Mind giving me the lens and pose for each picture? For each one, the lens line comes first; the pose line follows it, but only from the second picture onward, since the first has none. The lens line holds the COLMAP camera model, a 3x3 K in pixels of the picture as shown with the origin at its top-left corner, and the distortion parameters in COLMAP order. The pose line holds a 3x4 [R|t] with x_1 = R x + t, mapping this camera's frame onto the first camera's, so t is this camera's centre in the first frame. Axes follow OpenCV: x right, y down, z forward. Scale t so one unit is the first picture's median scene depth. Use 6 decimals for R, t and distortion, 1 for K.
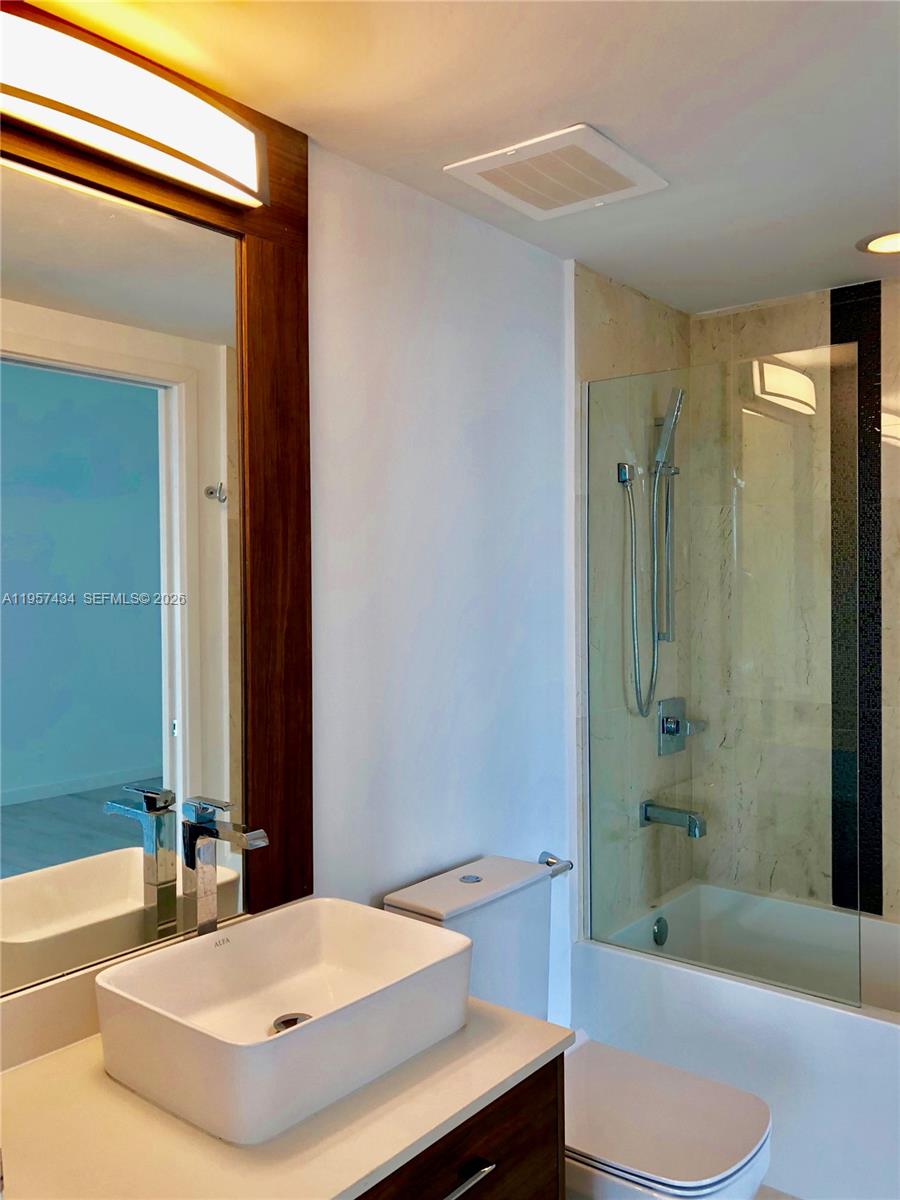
lens RADIAL K [[987.9, 0, 450.0], [0, 987.9, 600.0], [0, 0, 1]] dist [-0.004057, -0.044330]
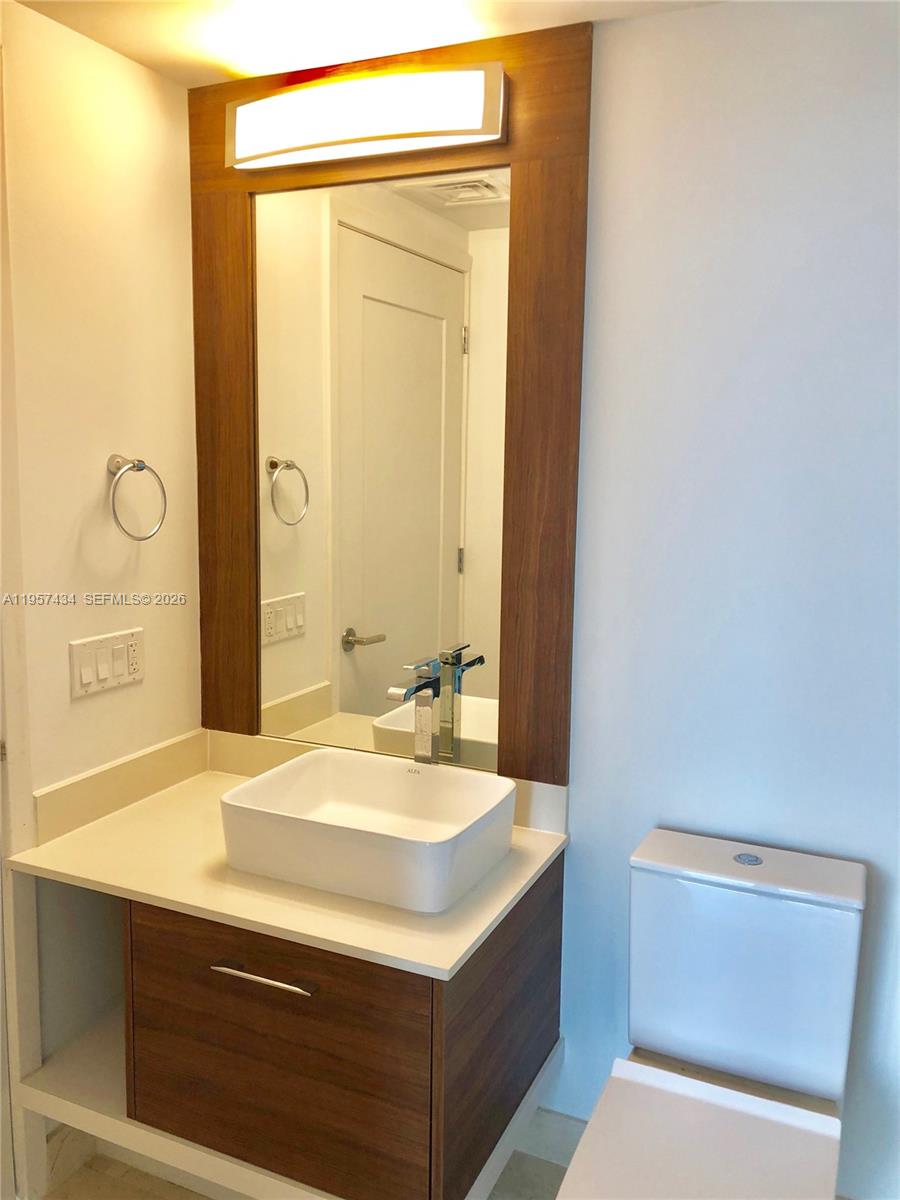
lens RADIAL K [[987.9, 0, 450.0], [0, 987.9, 600.0], [0, 0, 1]] dist [-0.004057, -0.044330]
pose [[0.235380, 0.163575, -0.958039, 0.850908], [-0.039901, 0.986531, 0.158636, -0.067006], [0.971084, 0.000887, 0.238736, 0.652958]]
